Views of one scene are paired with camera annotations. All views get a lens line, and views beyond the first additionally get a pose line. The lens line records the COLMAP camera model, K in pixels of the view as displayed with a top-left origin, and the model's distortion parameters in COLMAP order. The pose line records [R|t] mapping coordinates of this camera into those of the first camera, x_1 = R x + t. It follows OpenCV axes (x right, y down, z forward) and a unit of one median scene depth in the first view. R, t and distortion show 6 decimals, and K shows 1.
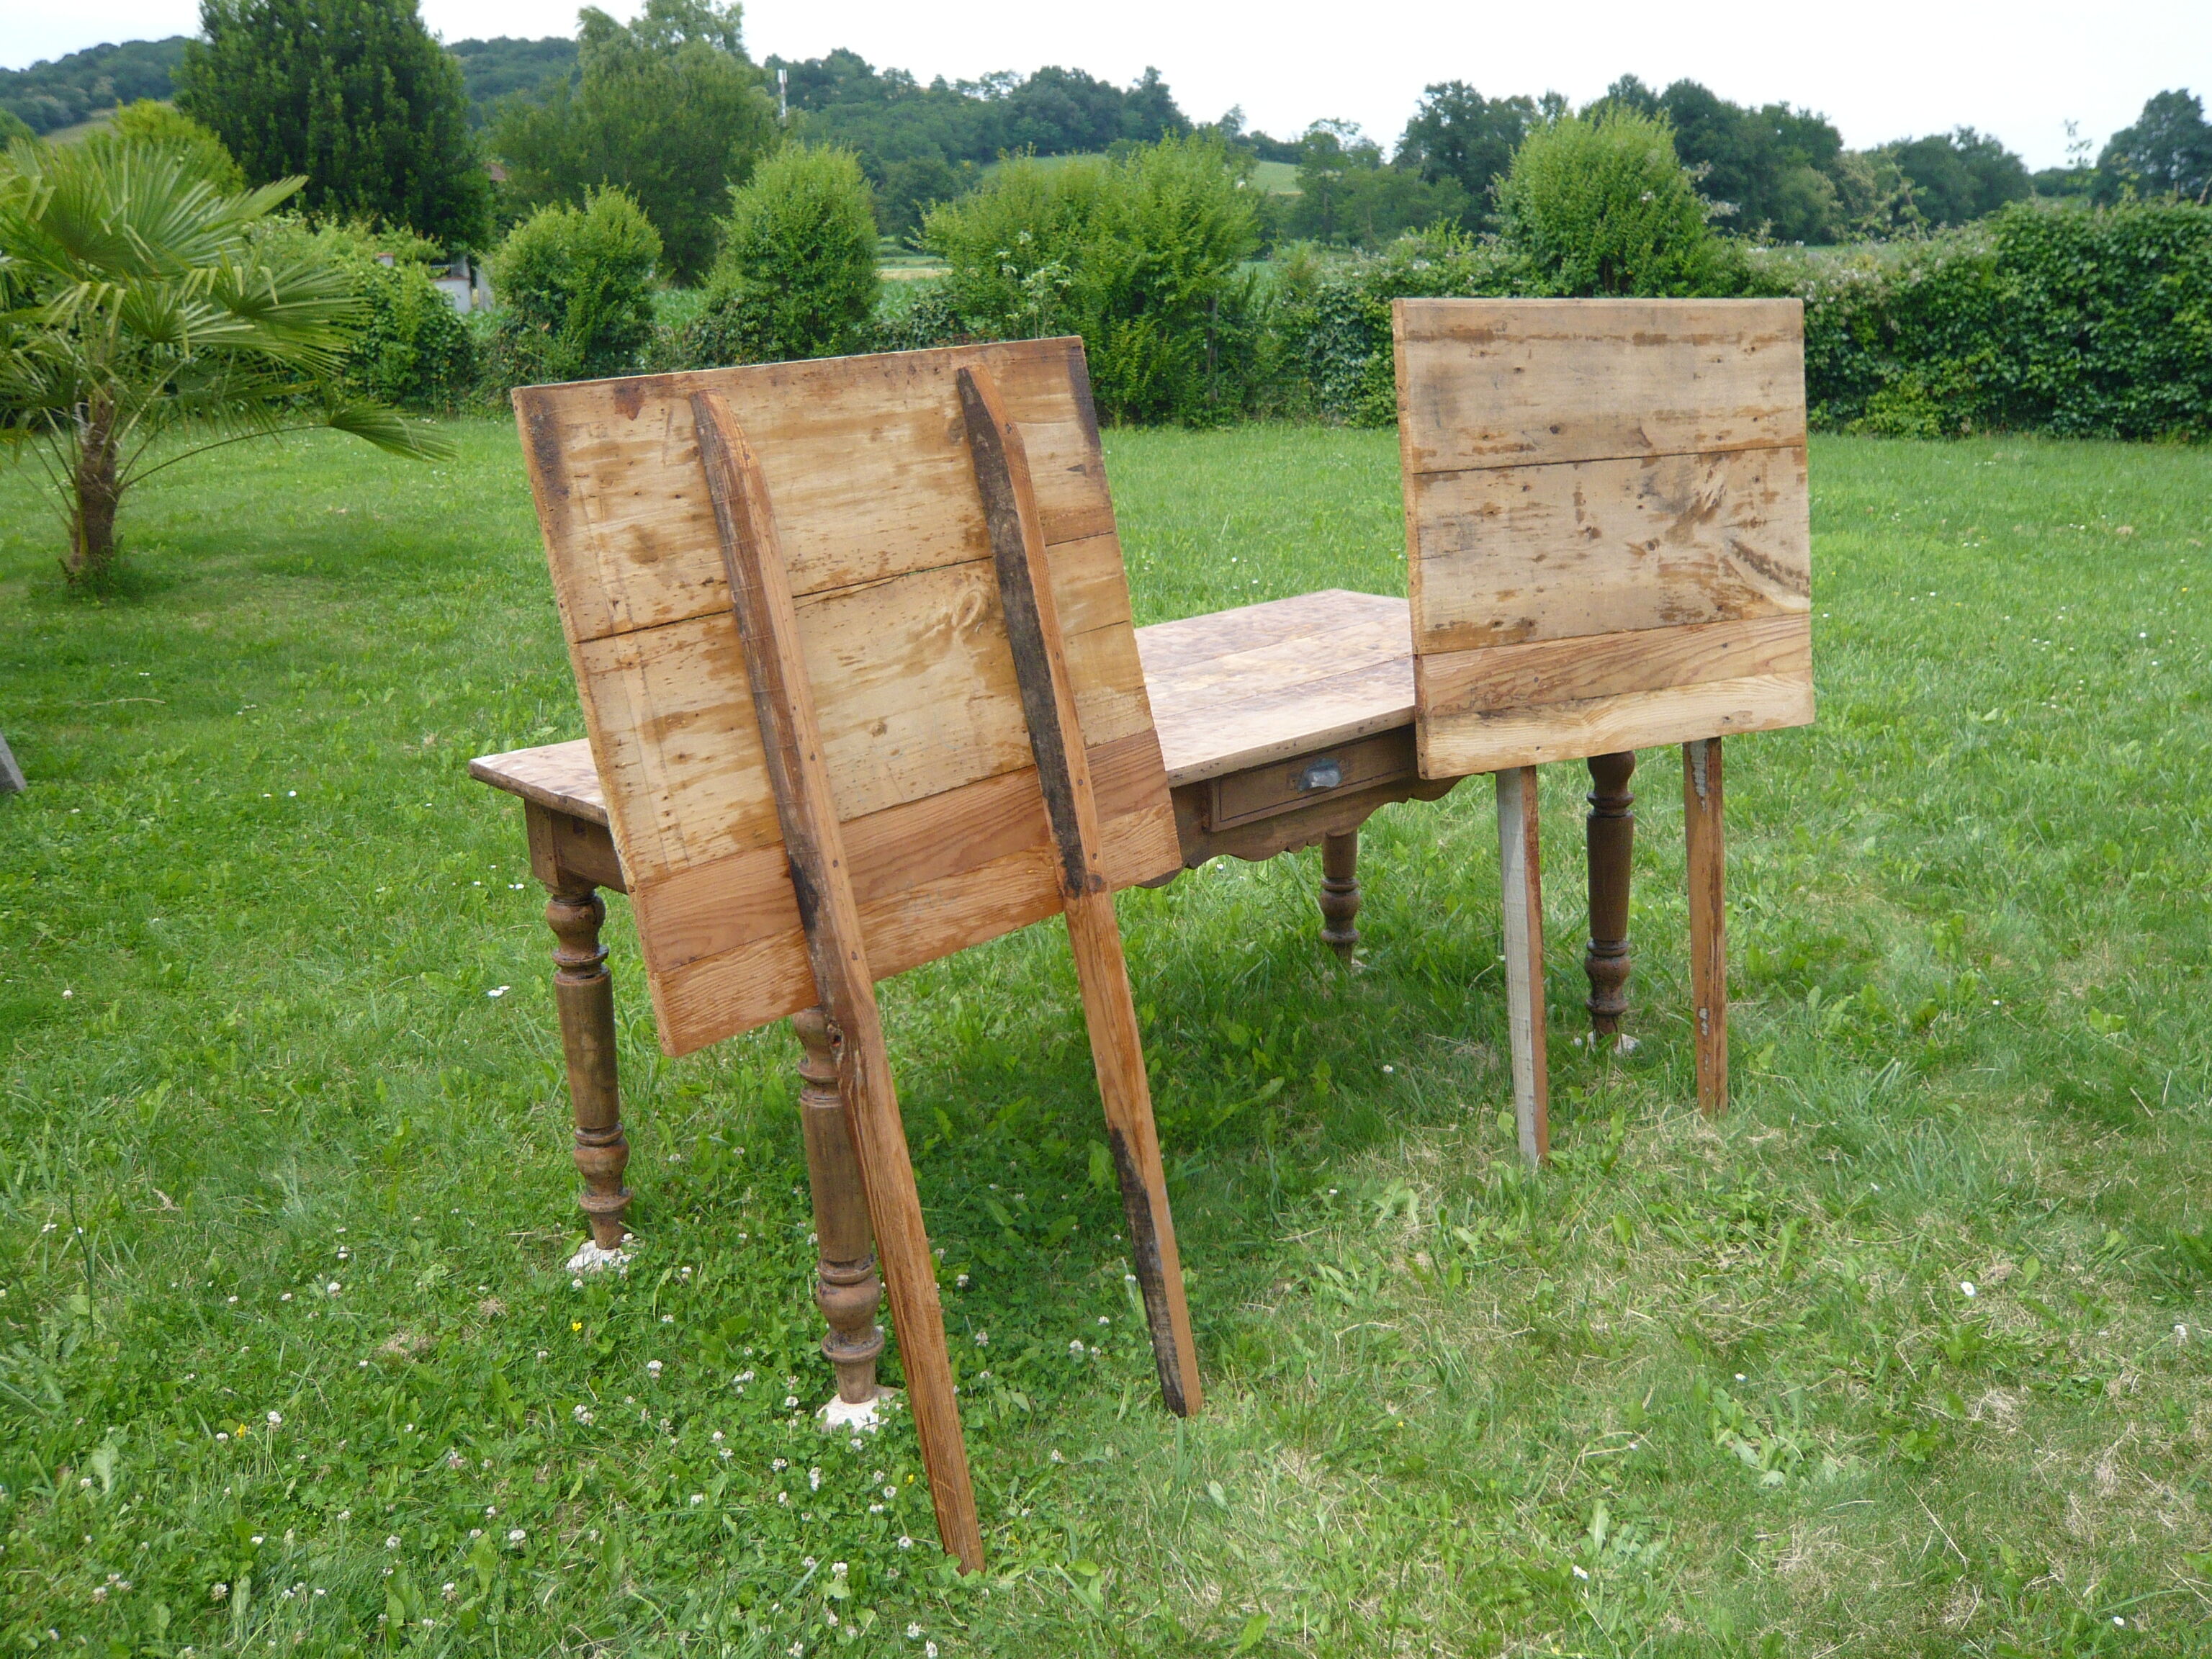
lens RADIAL K [[2078.1, 0, 1128.0], [0, 2078.1, 822.6], [0, 0, 1]] dist [-0.078638, 0.000000]
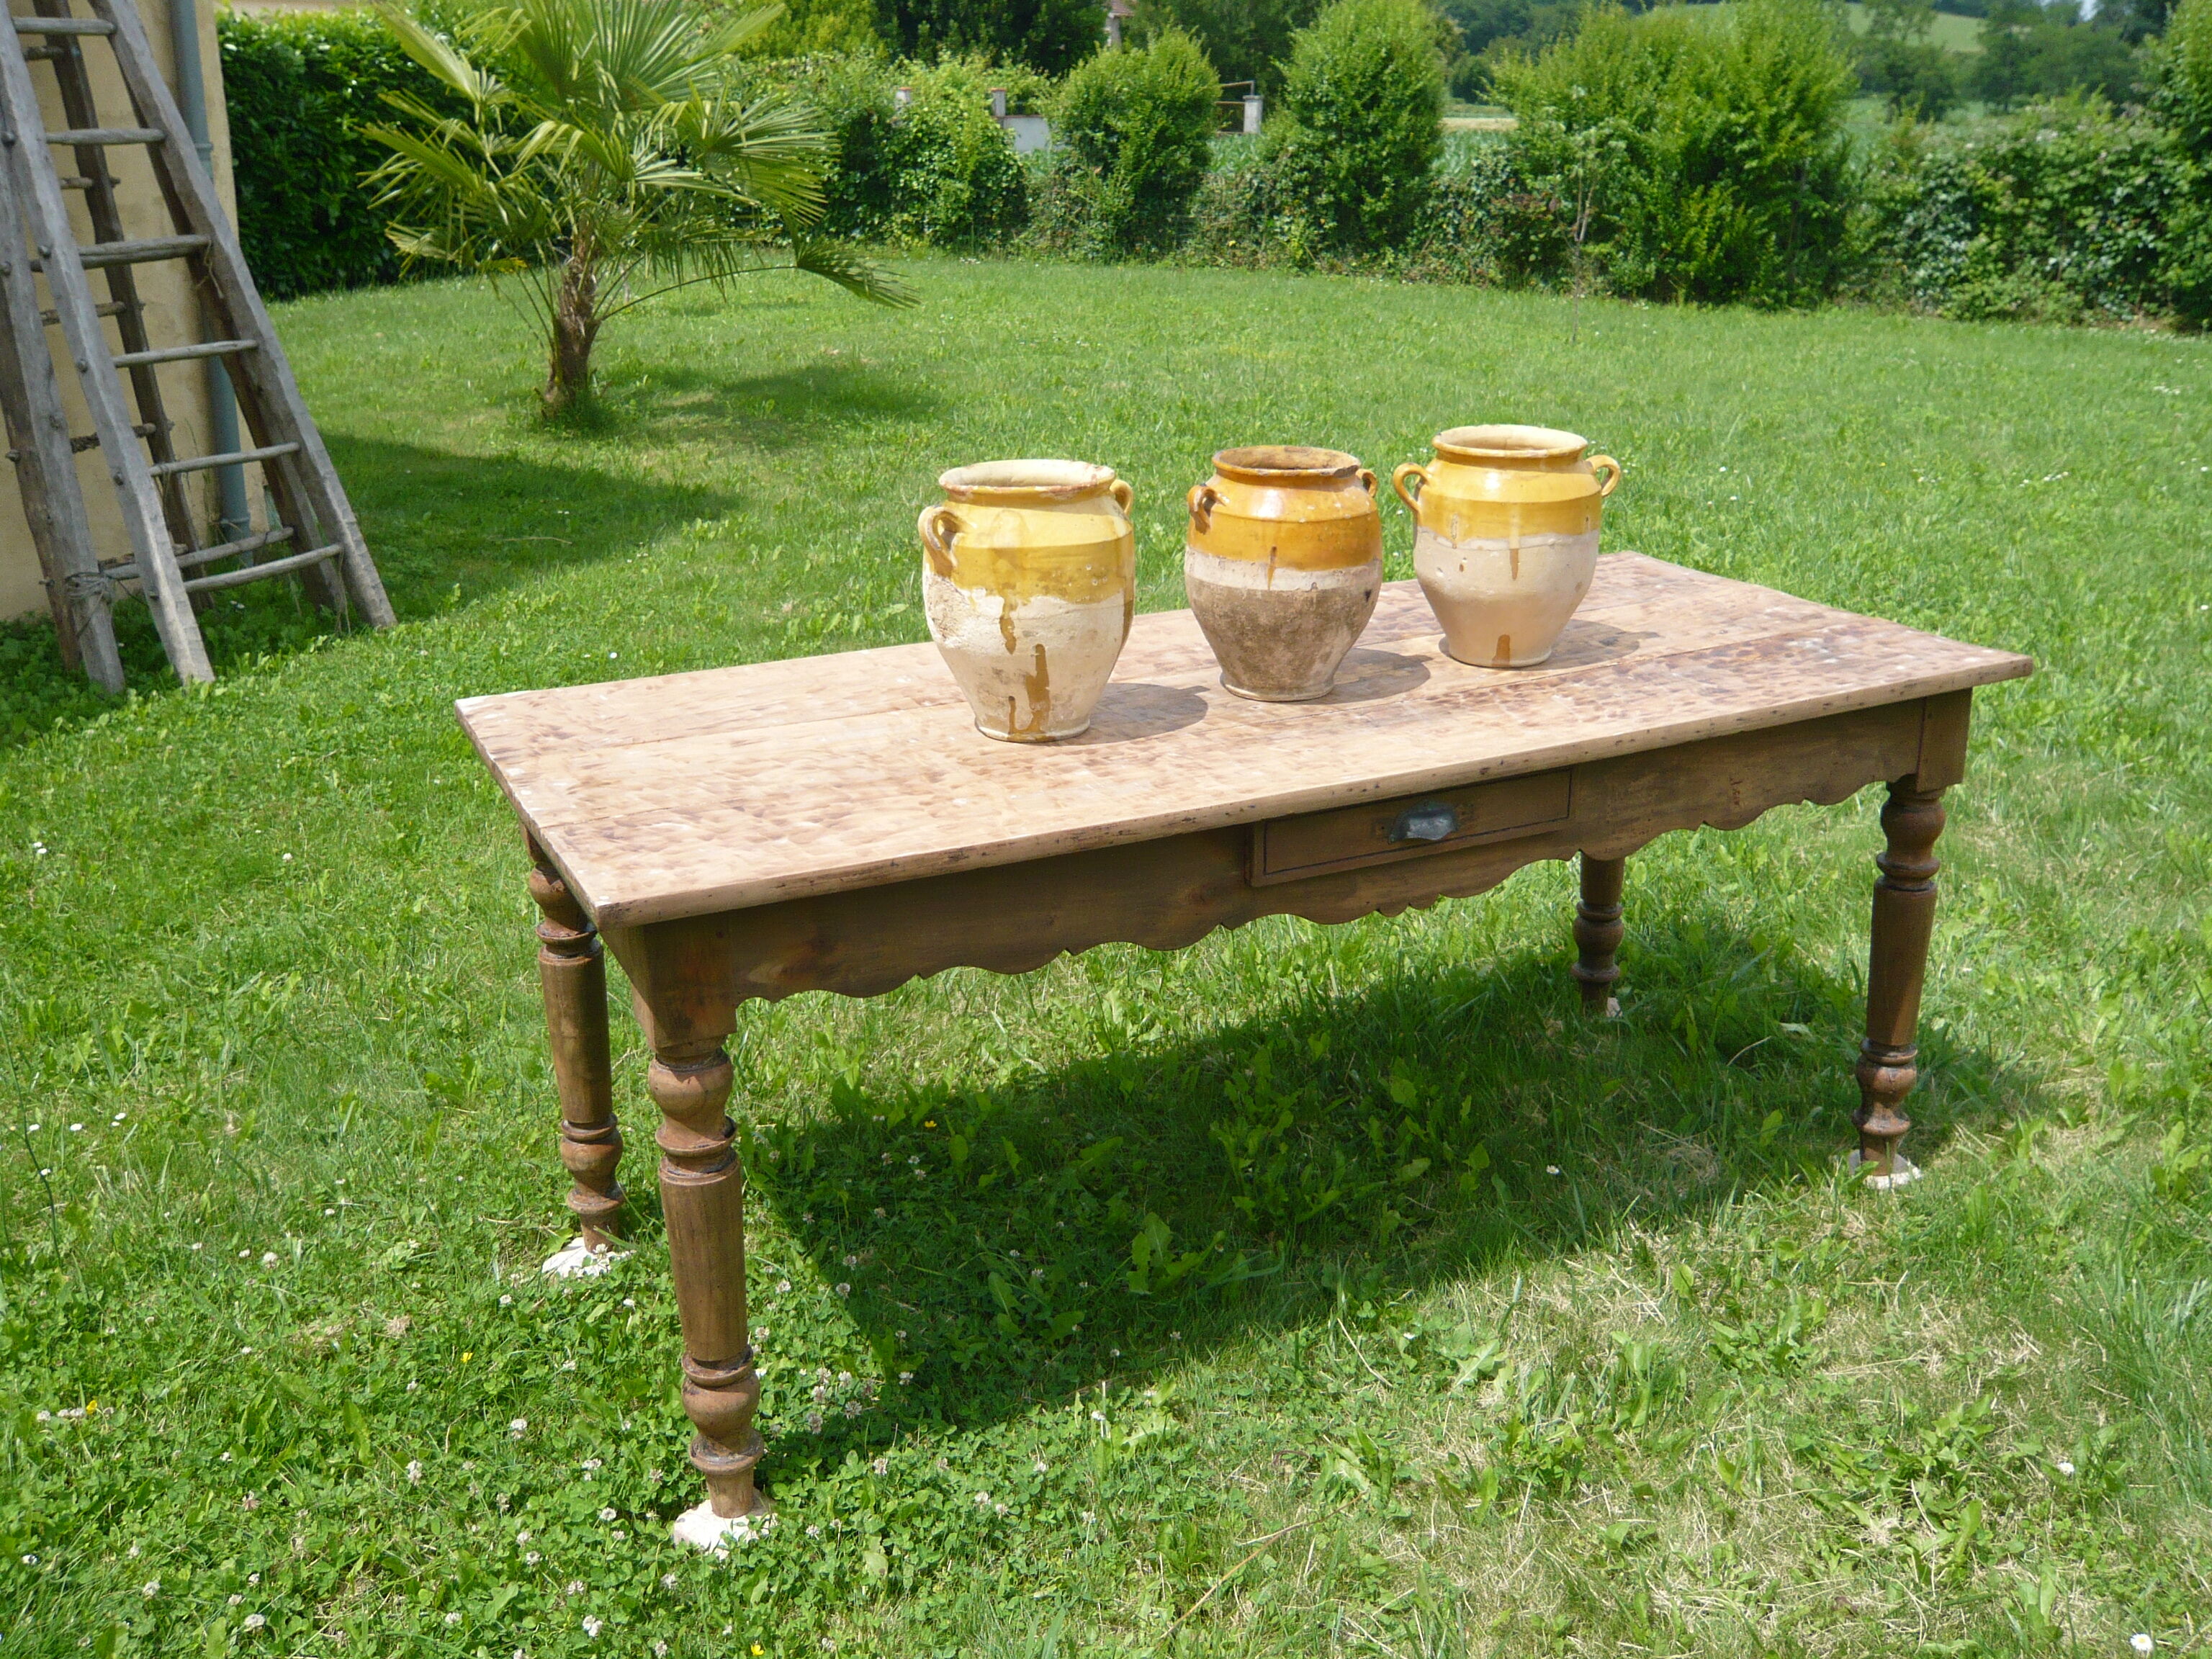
lens RADIAL K [[2078.1, 0, 1106.4], [0, 2078.1, 831.3], [0, 0, 1]] dist [-0.078638, 0.000000]
pose [[0.953071, 0.115212, -0.279966, 0.073187], [-0.094360, 0.991738, 0.086897, -0.028275], [0.287665, -0.056402, 0.956069, 0.084478]]
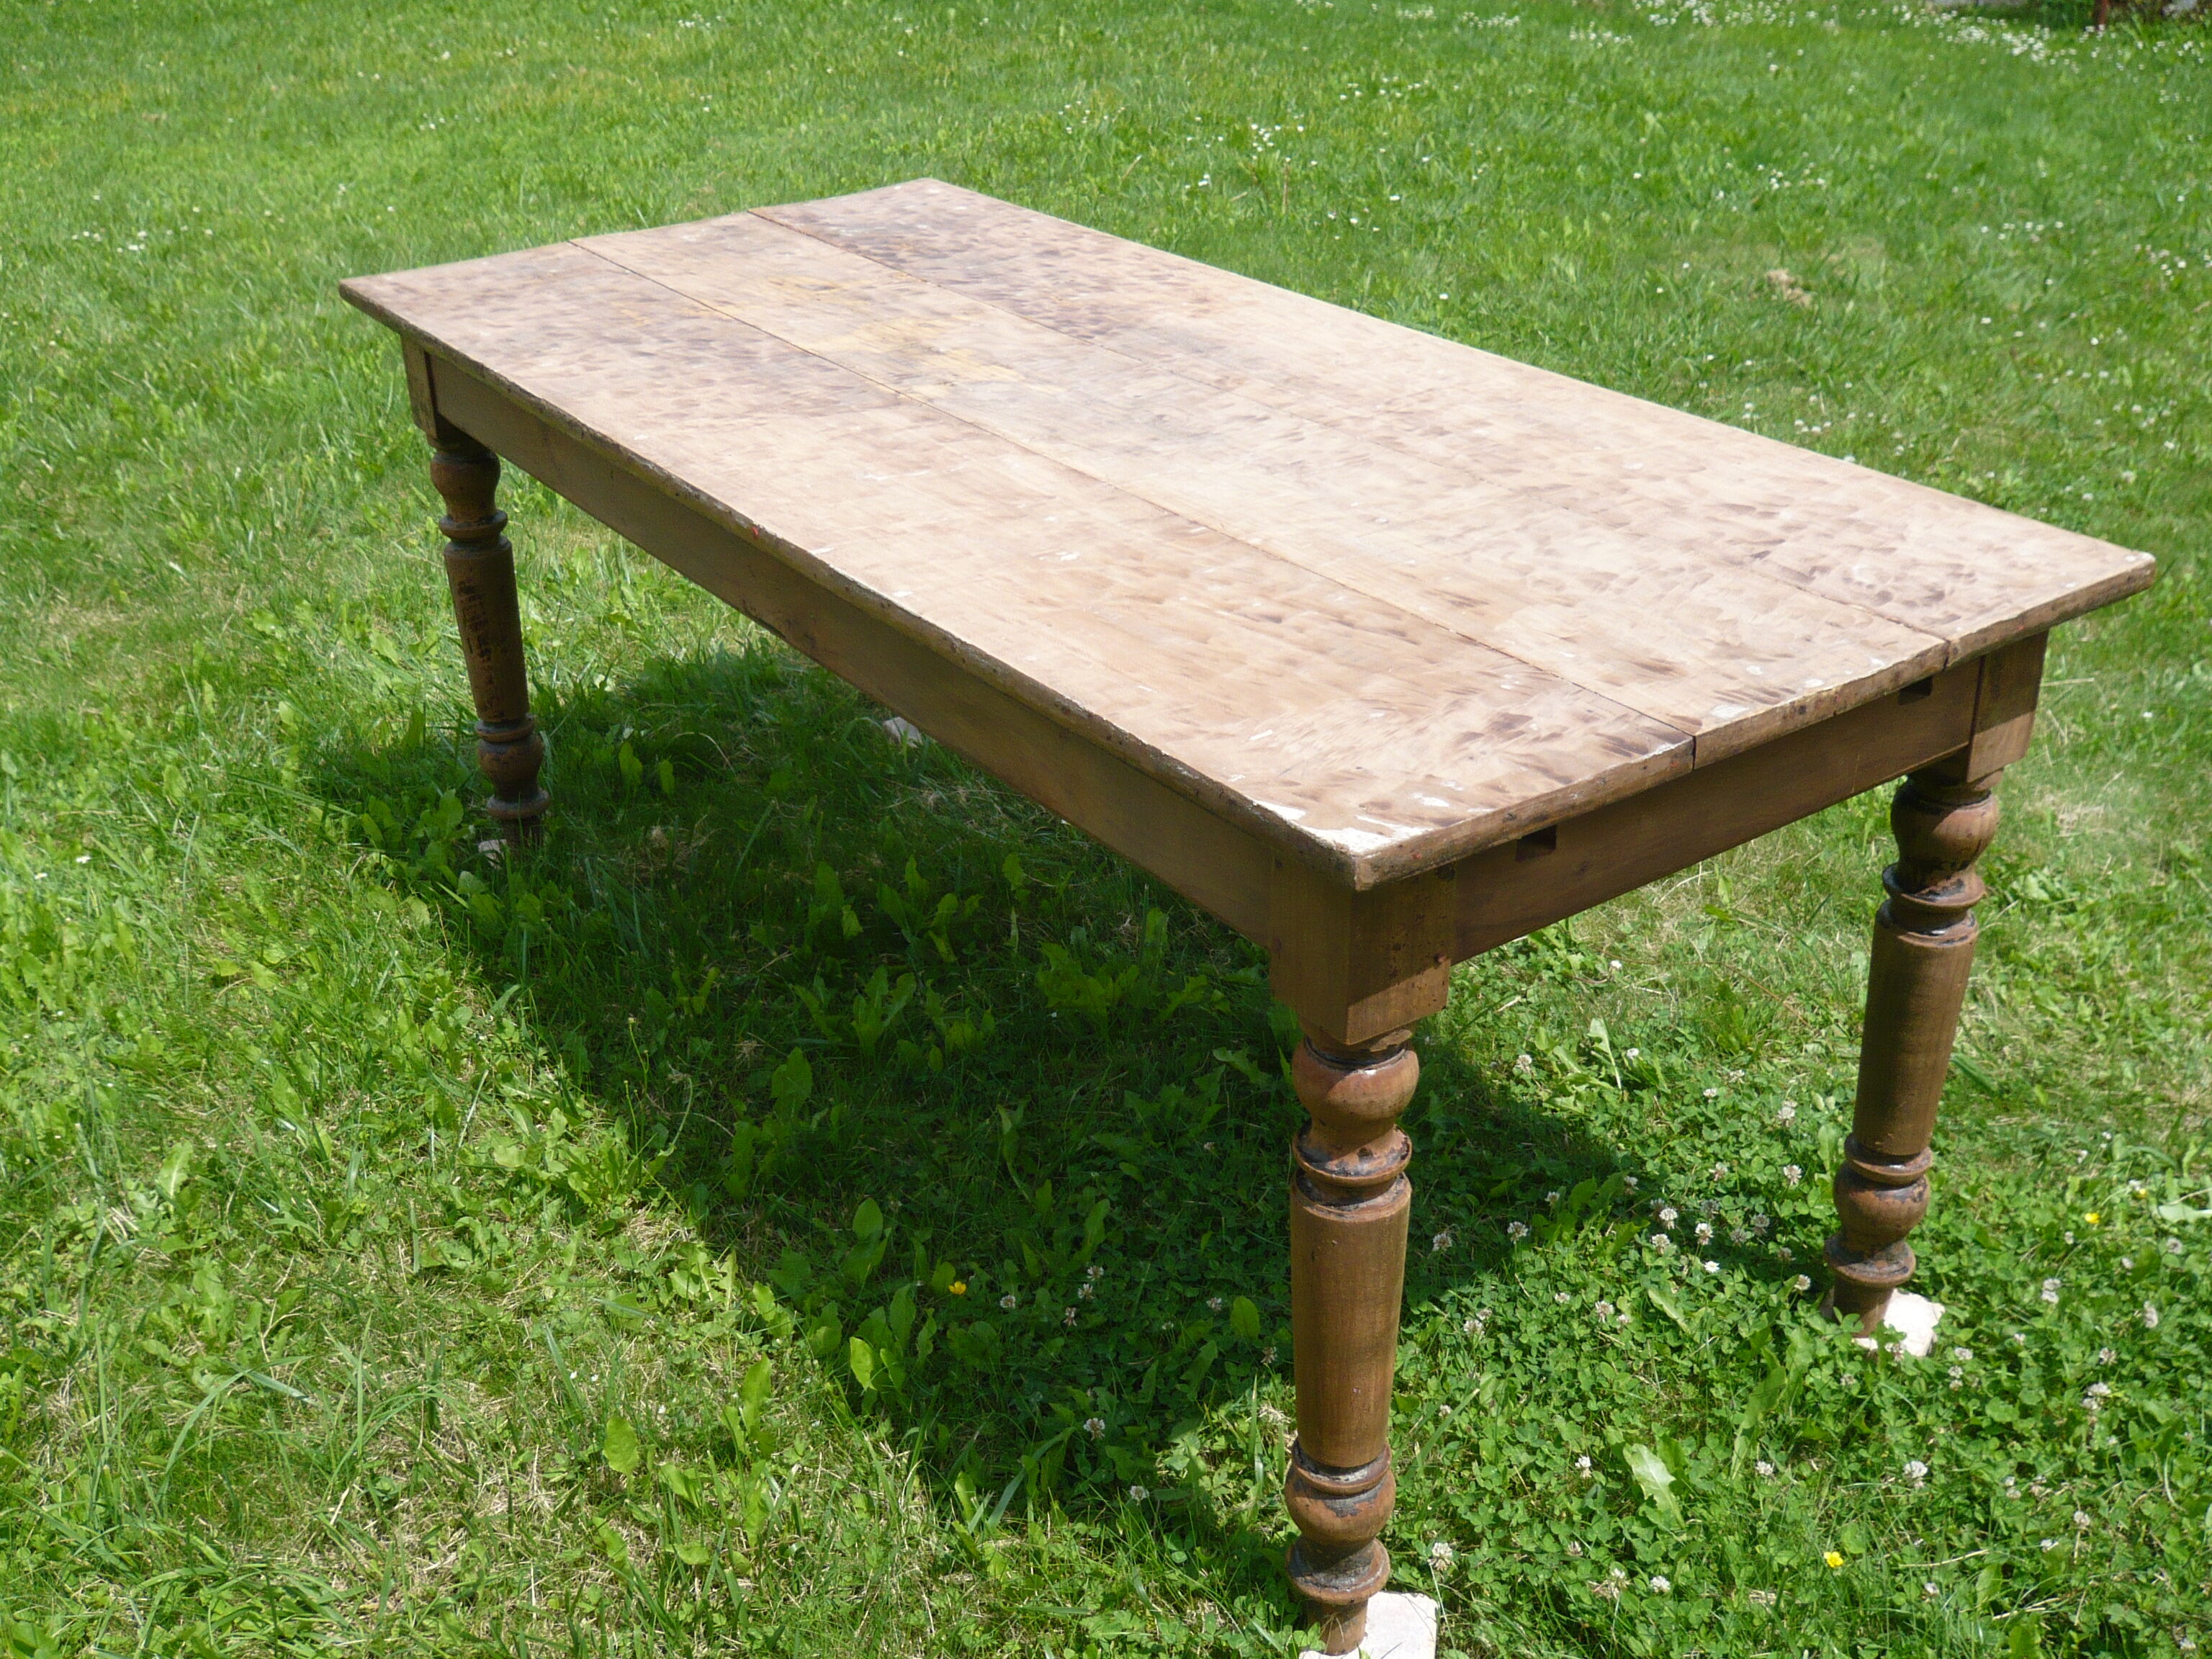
lens RADIAL K [[2320.8, 0, 1111.5], [0, 2320.8, 840.3], [0, 0, 1]] dist [-0.100208, 0.000000]
pose [[0.145944, -0.425206, 0.893253, -0.268398], [0.280166, 0.883720, 0.374894, -0.079712], [-0.948793, 0.195545, 0.248102, 0.339651]]
